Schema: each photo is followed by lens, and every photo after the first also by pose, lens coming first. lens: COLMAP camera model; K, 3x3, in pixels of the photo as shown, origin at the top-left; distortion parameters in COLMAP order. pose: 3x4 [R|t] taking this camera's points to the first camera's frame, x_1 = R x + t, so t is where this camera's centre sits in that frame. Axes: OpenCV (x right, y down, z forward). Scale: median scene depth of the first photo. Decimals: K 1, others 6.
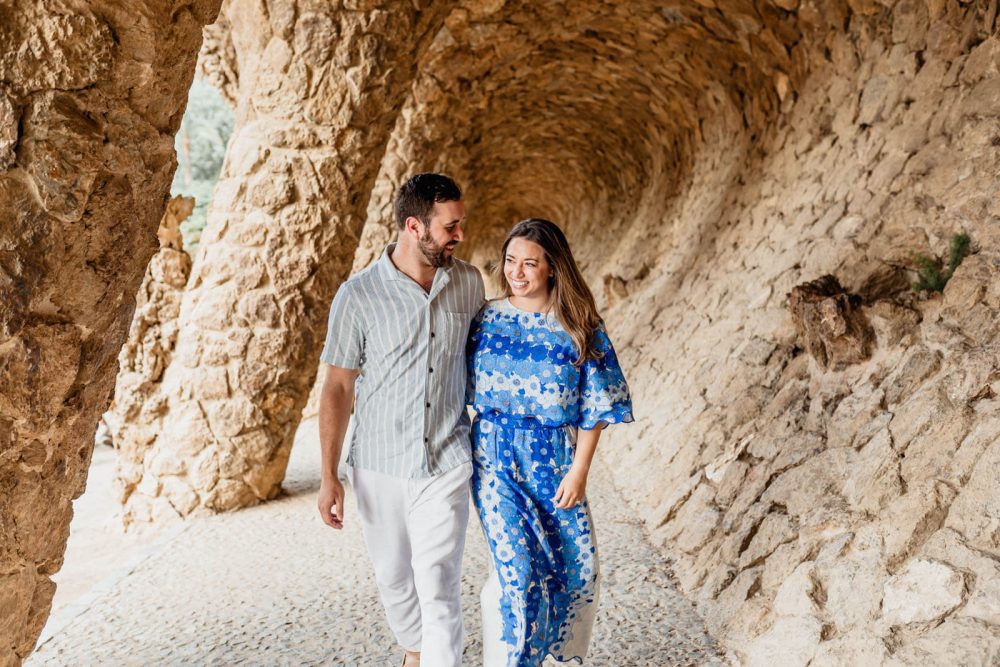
lens RADIAL K [[984.7, 0, 500.0], [0, 984.7, 333.5], [0, 0, 1]] dist [0.002198, -0.007026]
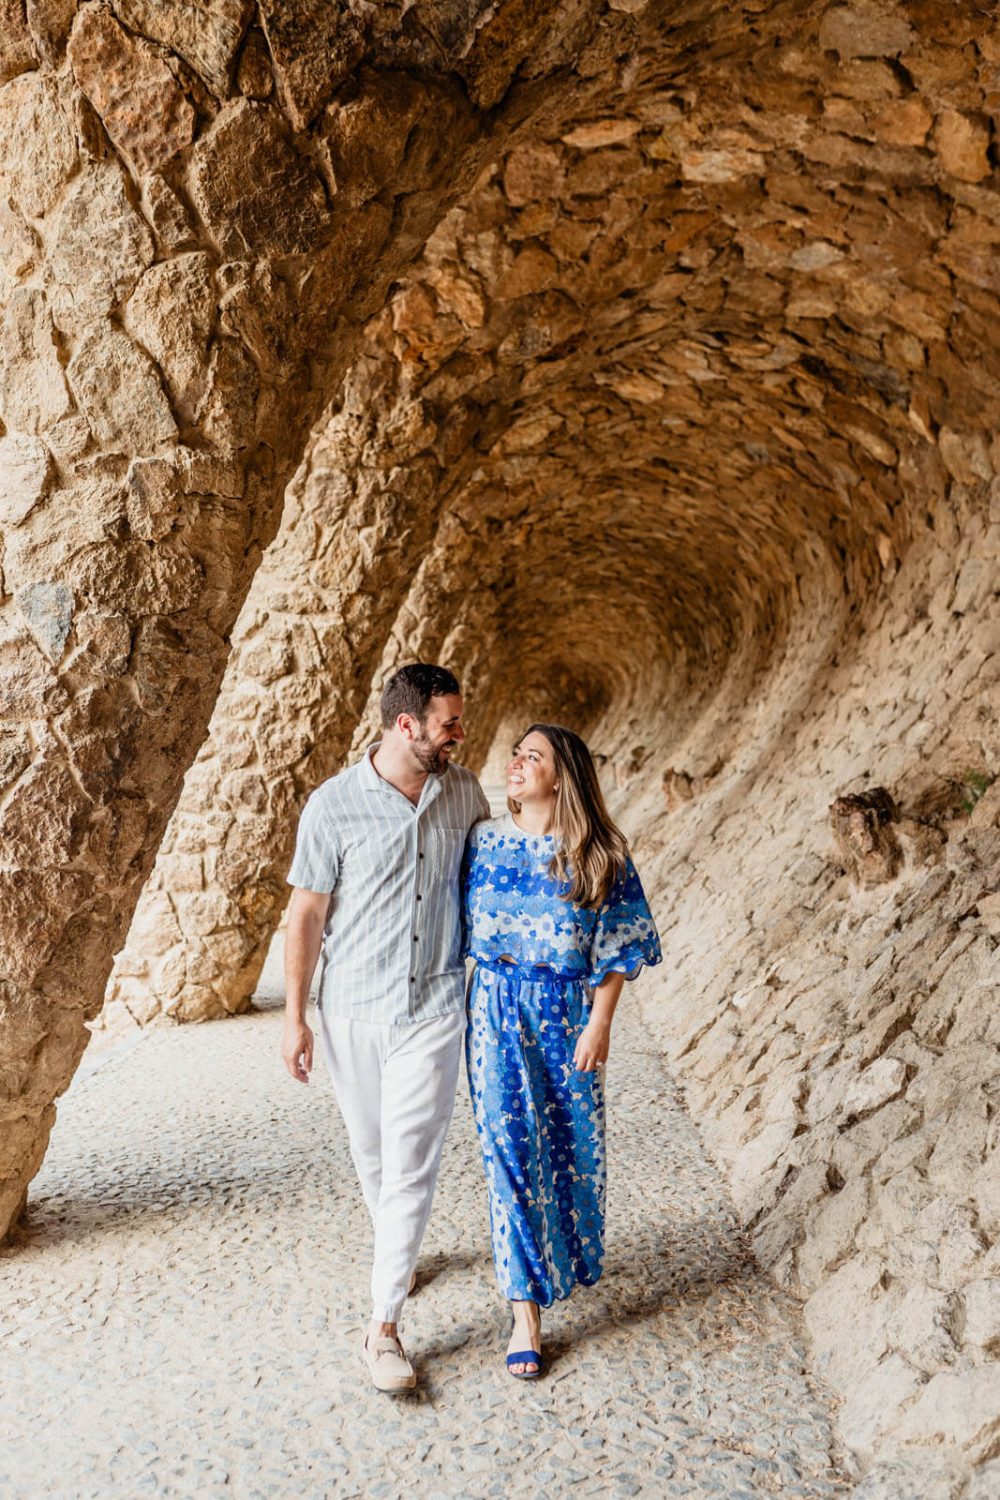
lens RADIAL K [[1477.1, 0, 500.0], [0, 1477.1, 750.0], [0, 0, 1]] dist [0.002198, -0.007026]
pose [[0.998276, 0.051844, -0.027517, 0.018088], [-0.053460, 0.996665, -0.061659, 0.007522], [0.024228, 0.063024, 0.997718, -0.312177]]
